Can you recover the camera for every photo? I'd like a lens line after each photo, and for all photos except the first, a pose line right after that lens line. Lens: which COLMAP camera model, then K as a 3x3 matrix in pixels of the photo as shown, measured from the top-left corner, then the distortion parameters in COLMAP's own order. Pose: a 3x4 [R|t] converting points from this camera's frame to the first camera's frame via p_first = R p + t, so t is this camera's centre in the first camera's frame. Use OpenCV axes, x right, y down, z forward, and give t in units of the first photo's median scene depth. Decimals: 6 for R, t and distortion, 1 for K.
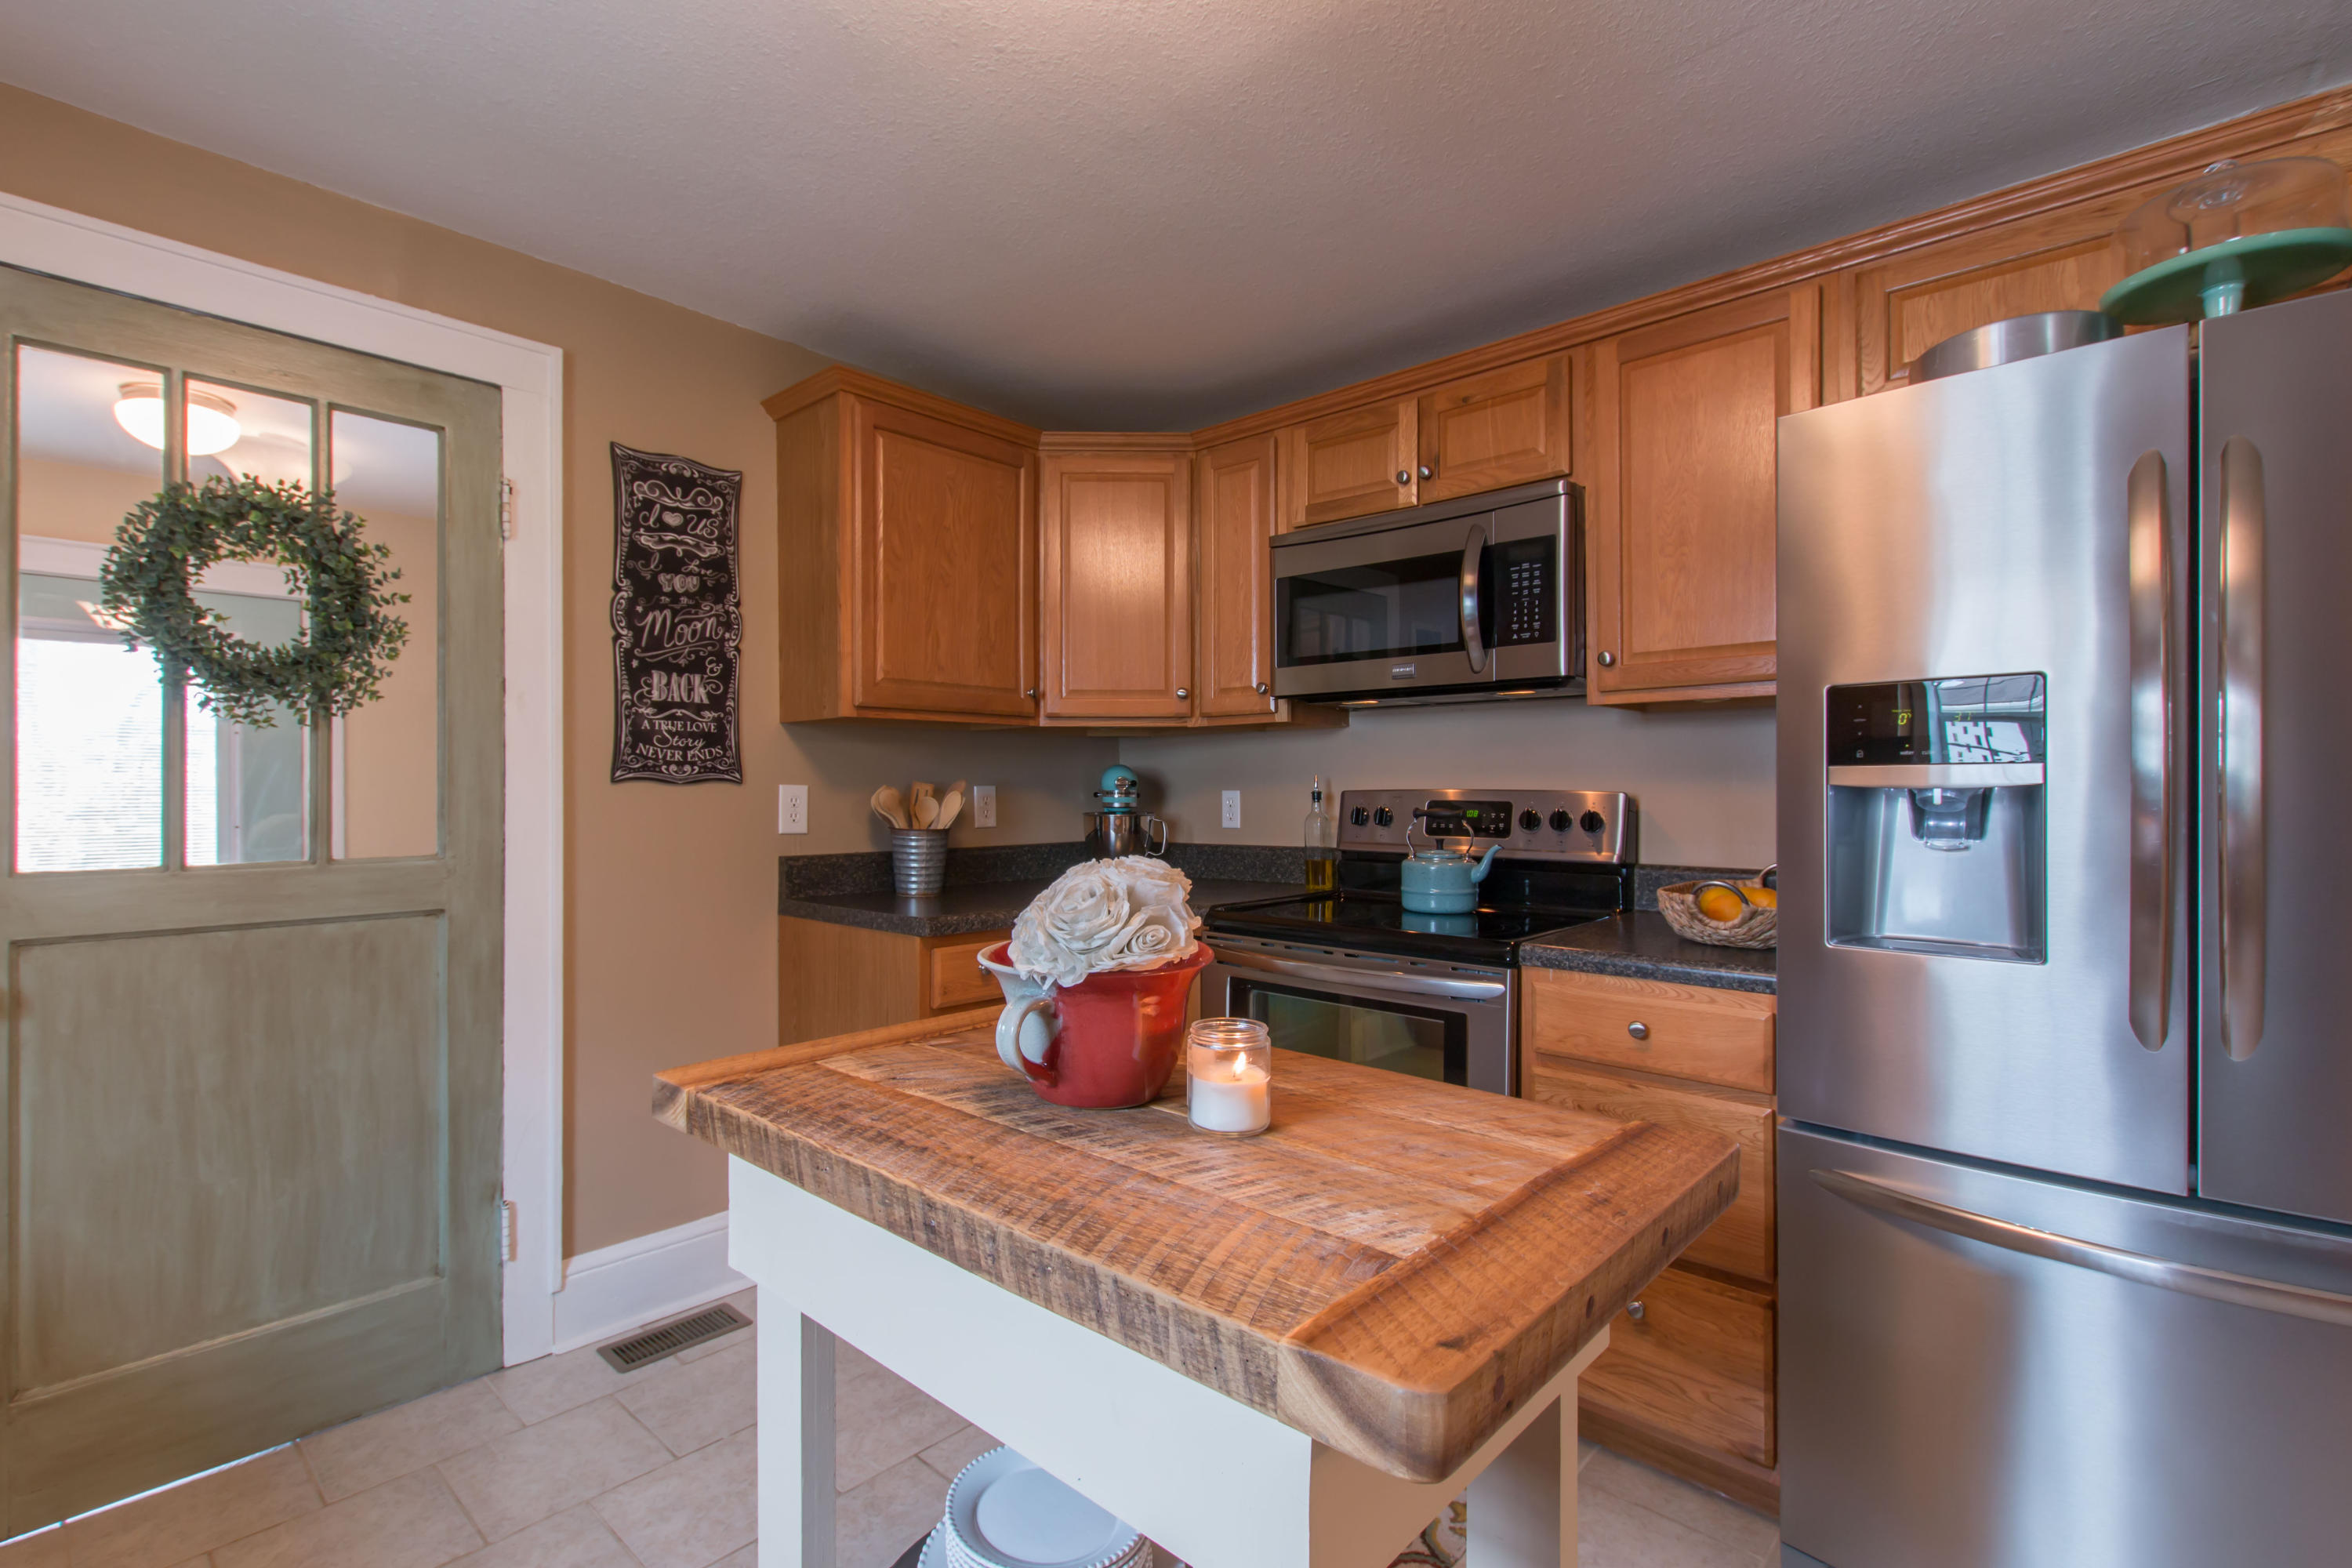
lens RADIAL K [[1075.8, 0, 1122.7], [0, 1075.8, 791.6], [0, 0, 1]] dist [0.002564, -0.000143]
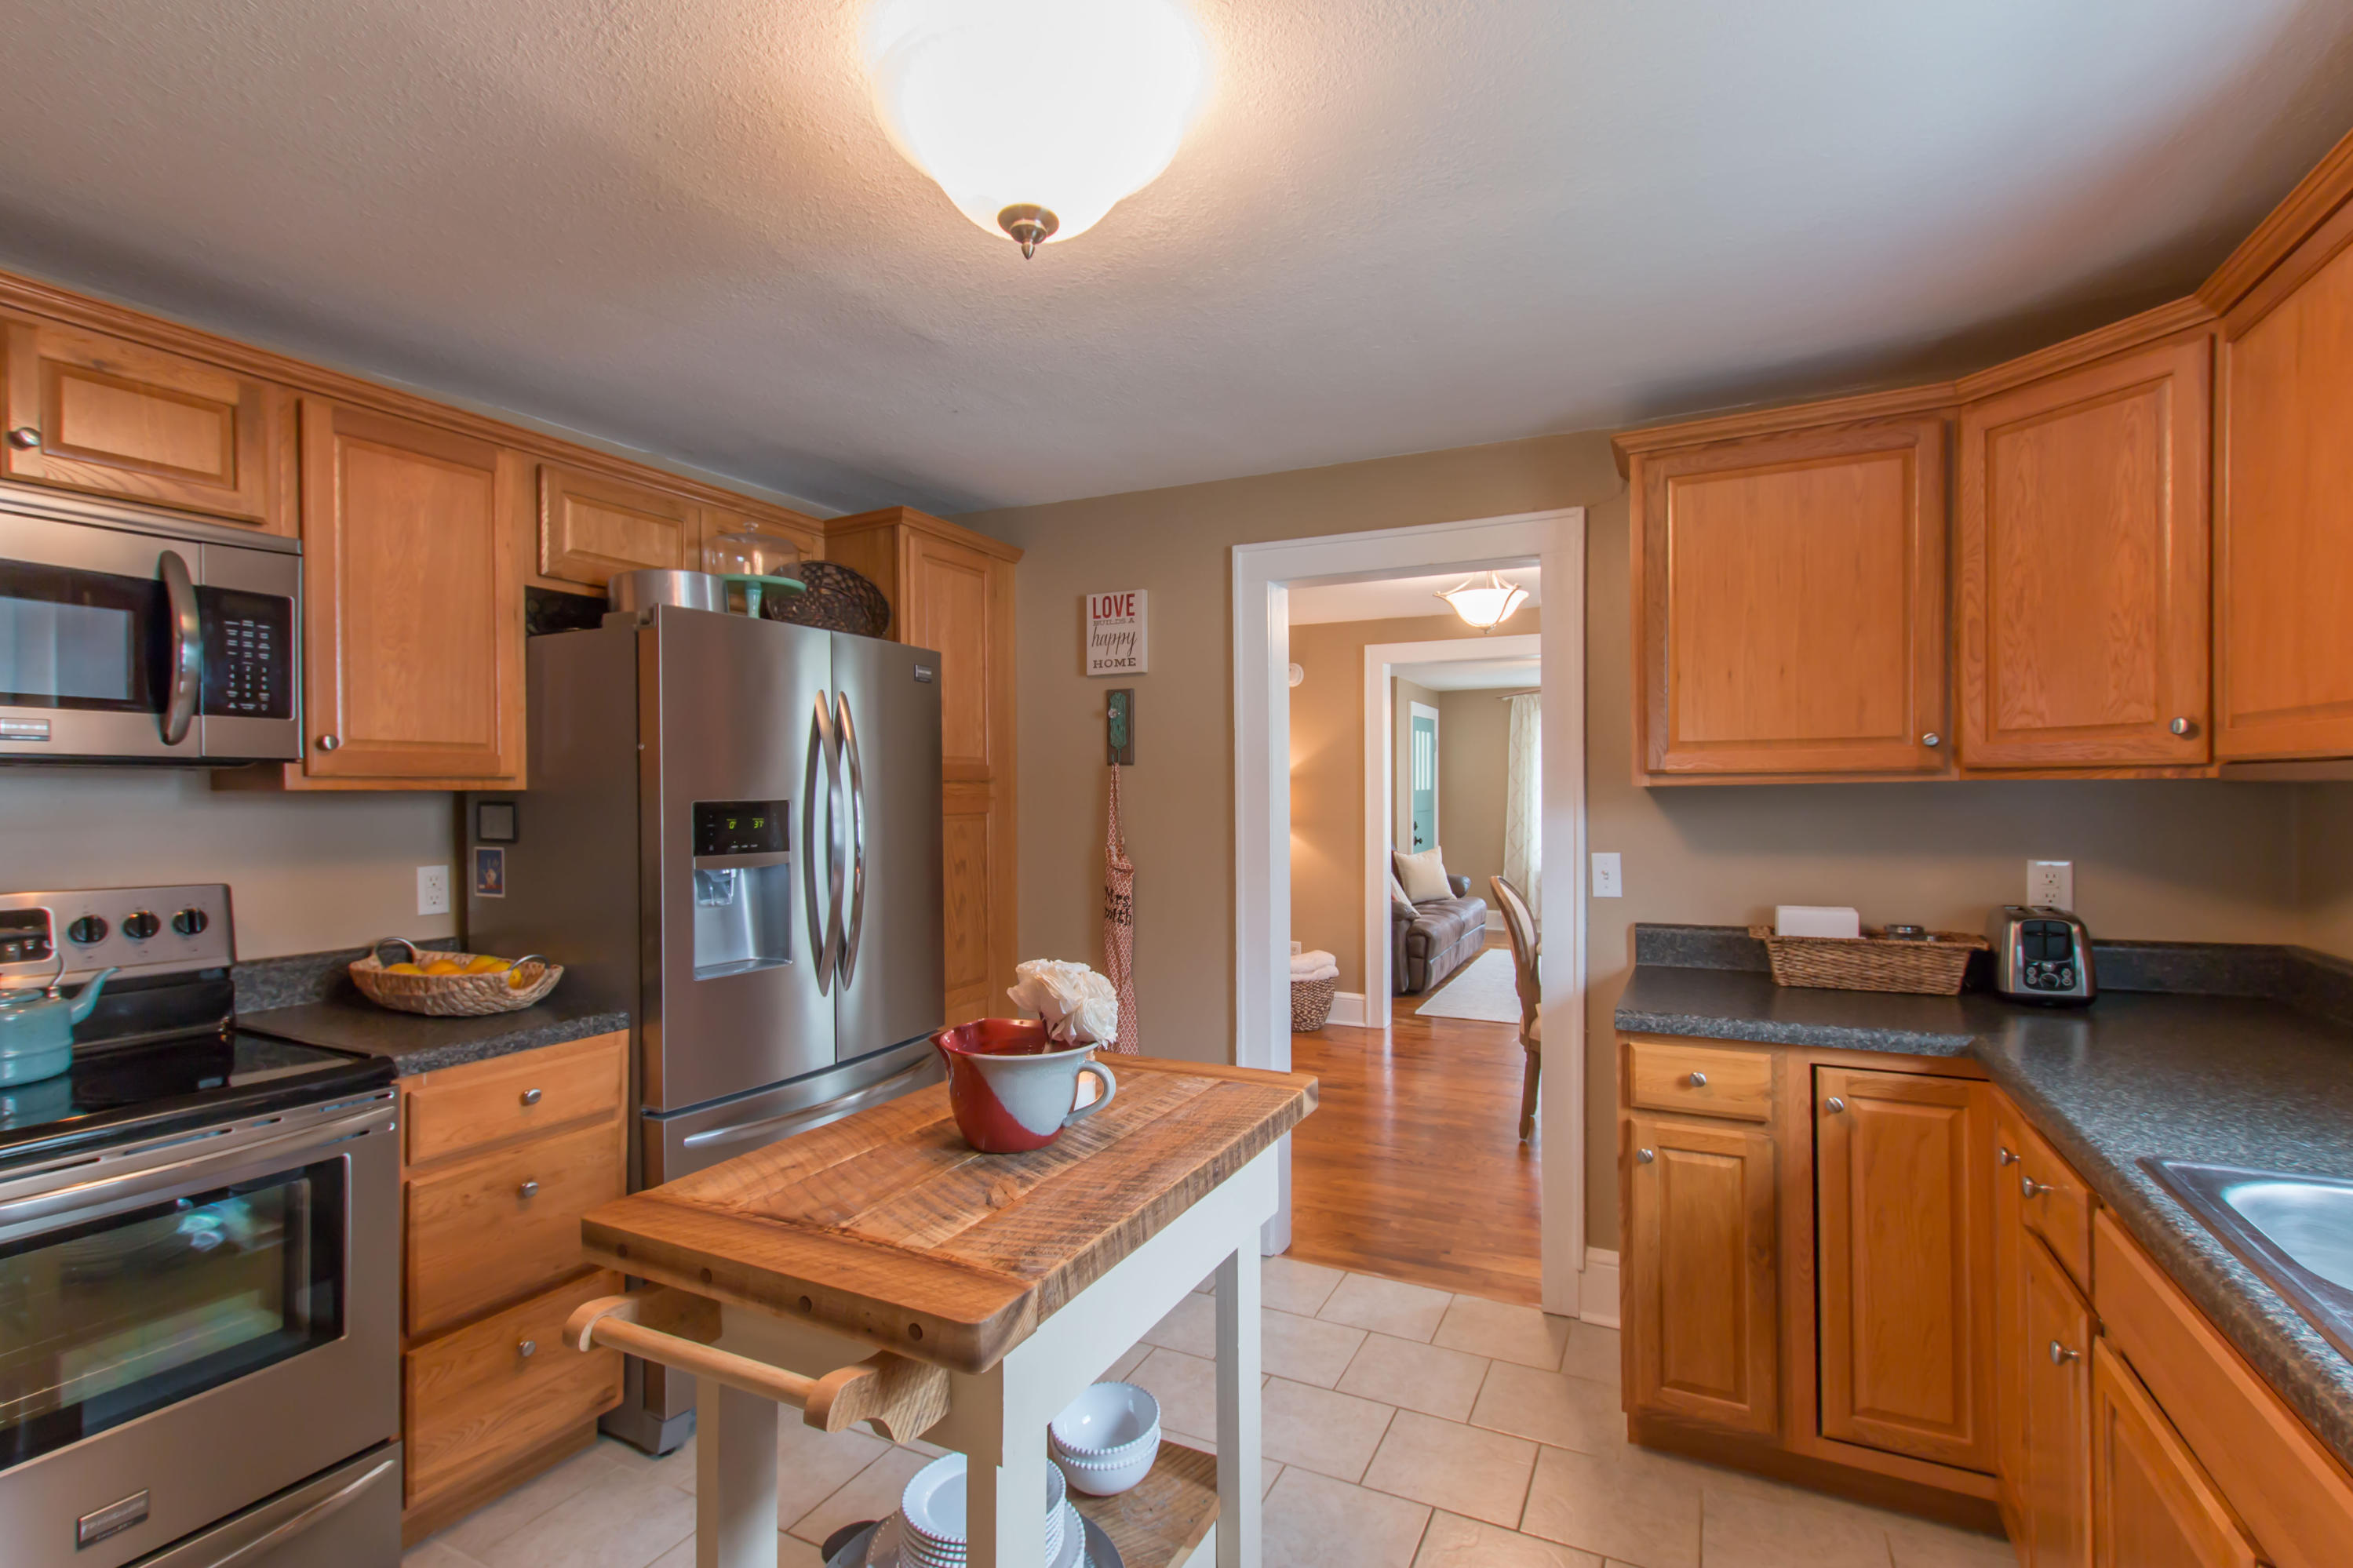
lens RADIAL K [[1097.7, 0, 1176.5], [0, 1097.7, 784.0], [0, 0, 1]] dist [0.002181, -0.000903]
pose [[-0.292121, 0.006416, 0.956360, -0.586212], [0.005389, 0.999973, -0.005062, -0.068029], [-0.956366, 0.003675, -0.292148, 0.497317]]
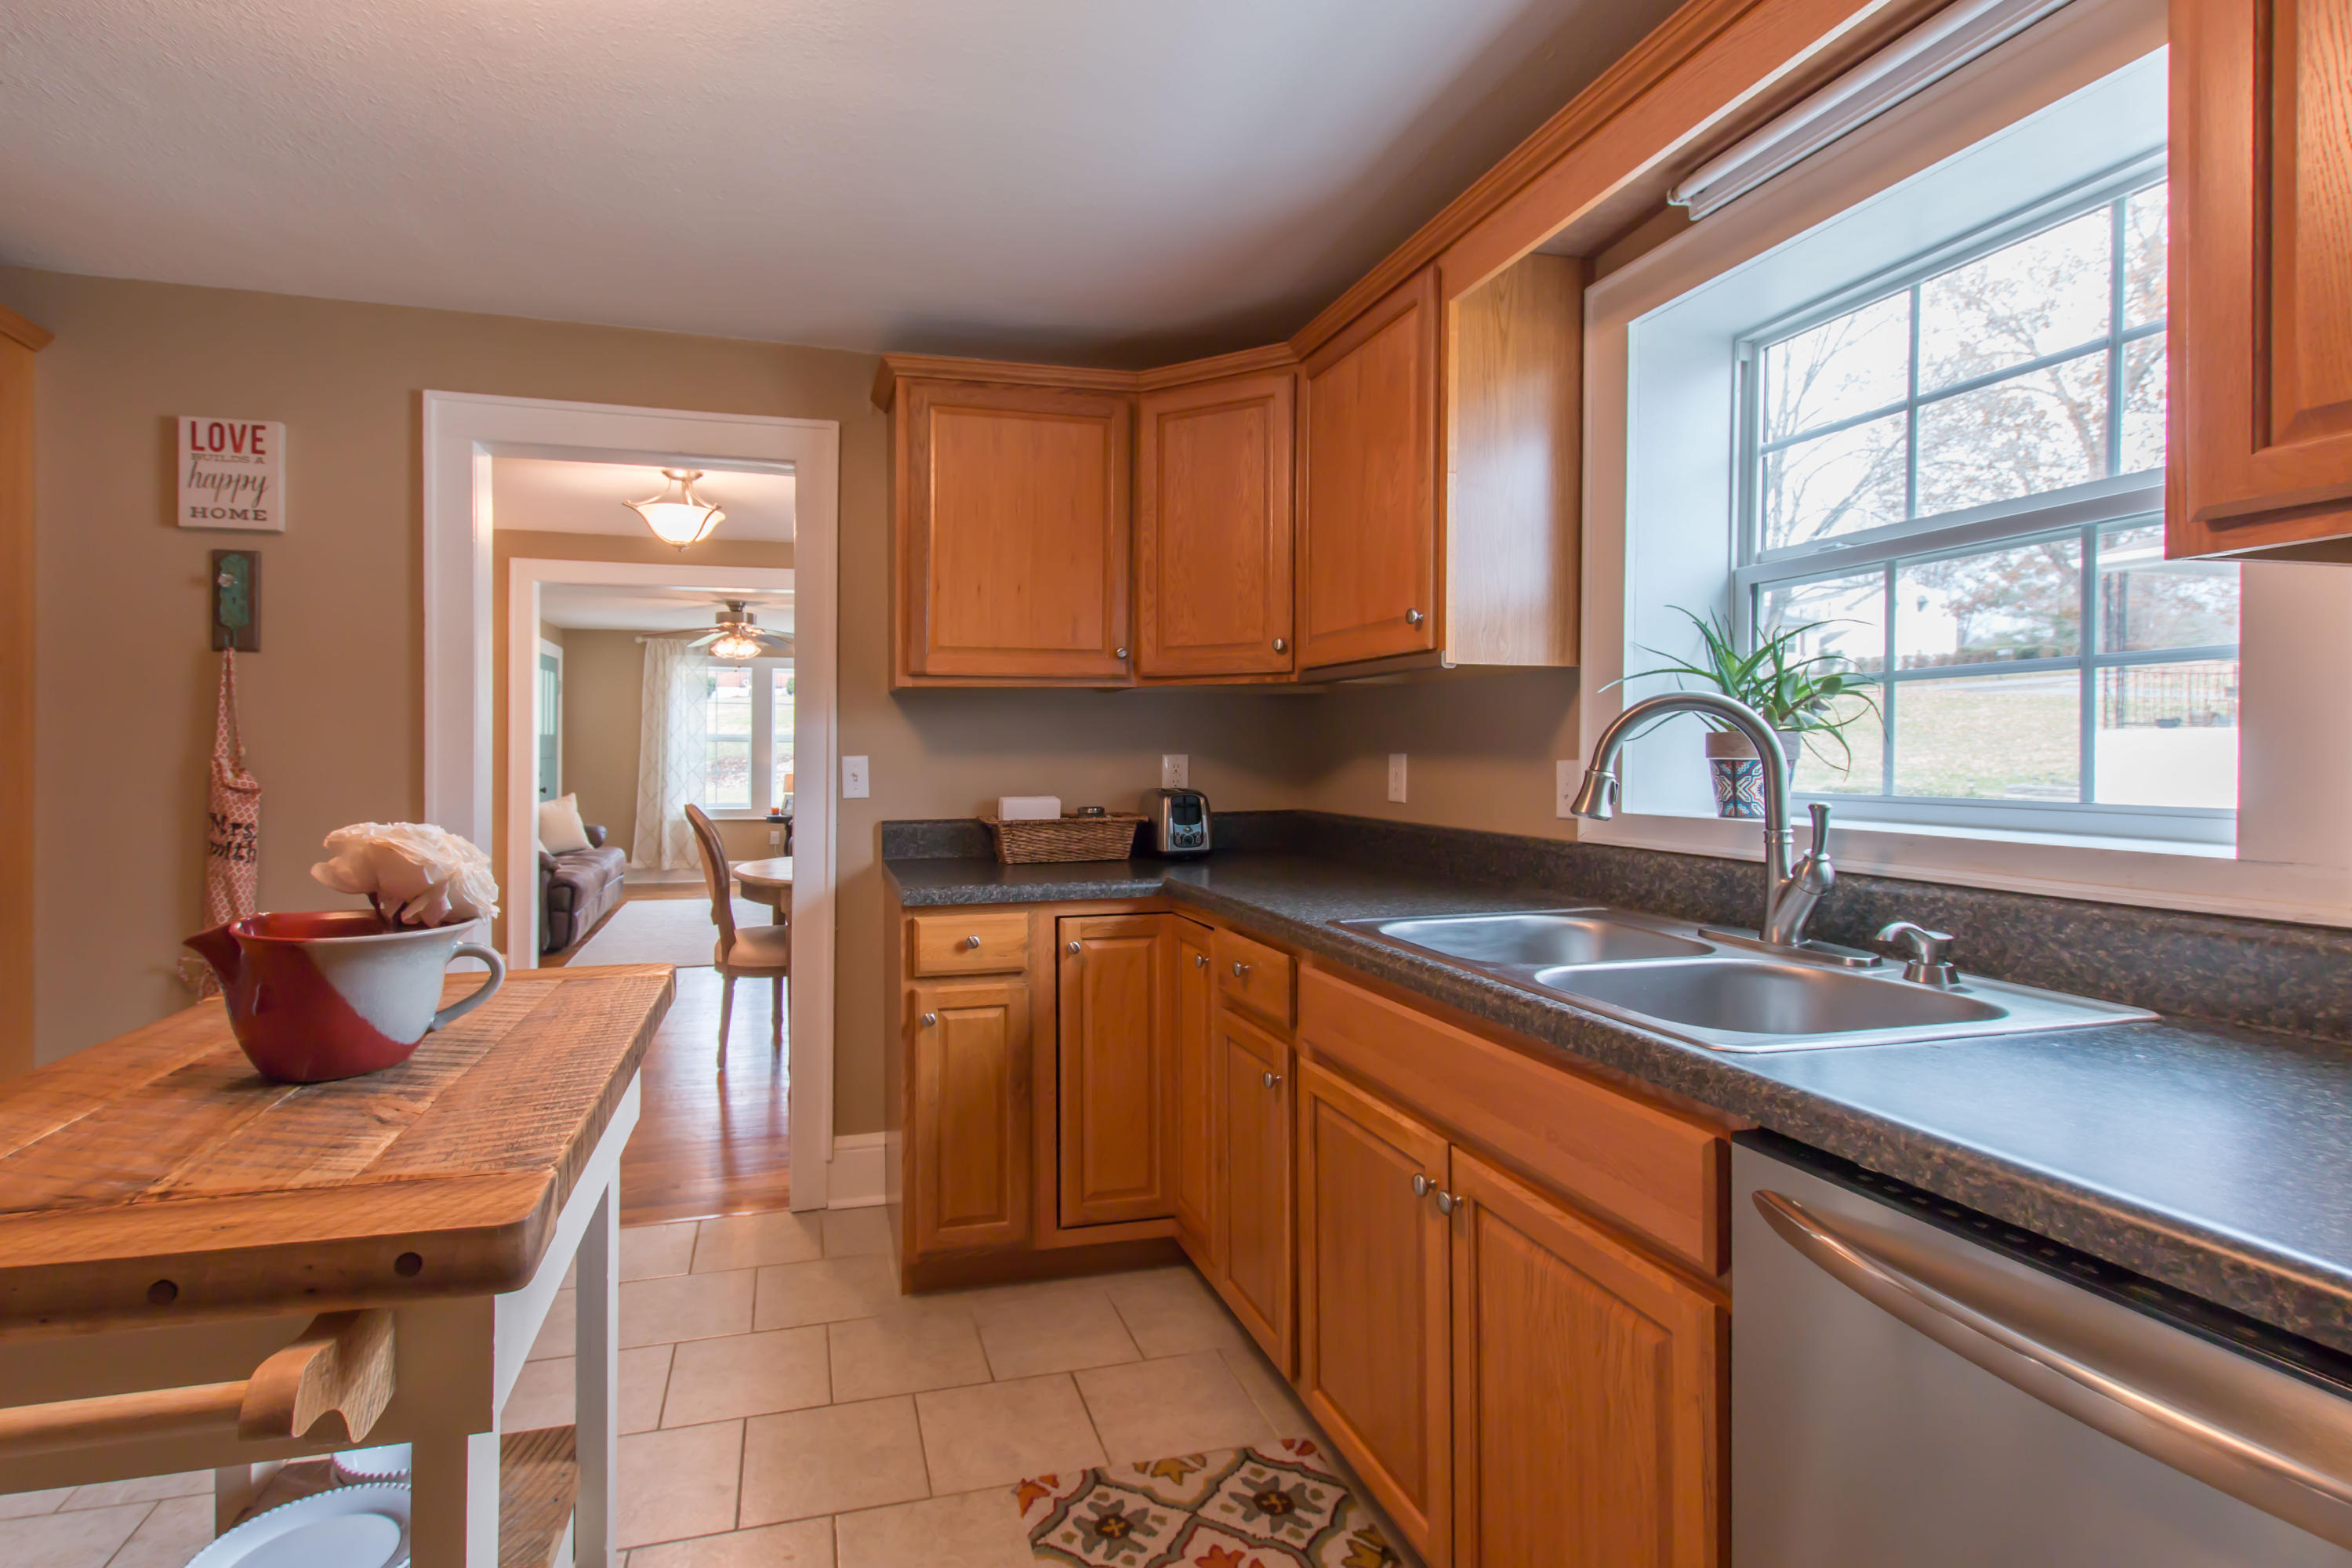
lens RADIAL K [[1100.6, 0, 1095.8], [0, 1100.6, 747.7], [0, 0, 1]] dist [-0.002210, -0.000263]
pose [[-0.851217, 0.001361, 0.524812, -0.478942], [-0.000609, 0.999993, -0.003581, -0.006019], [-0.524814, -0.003368, -0.851210, 0.615916]]
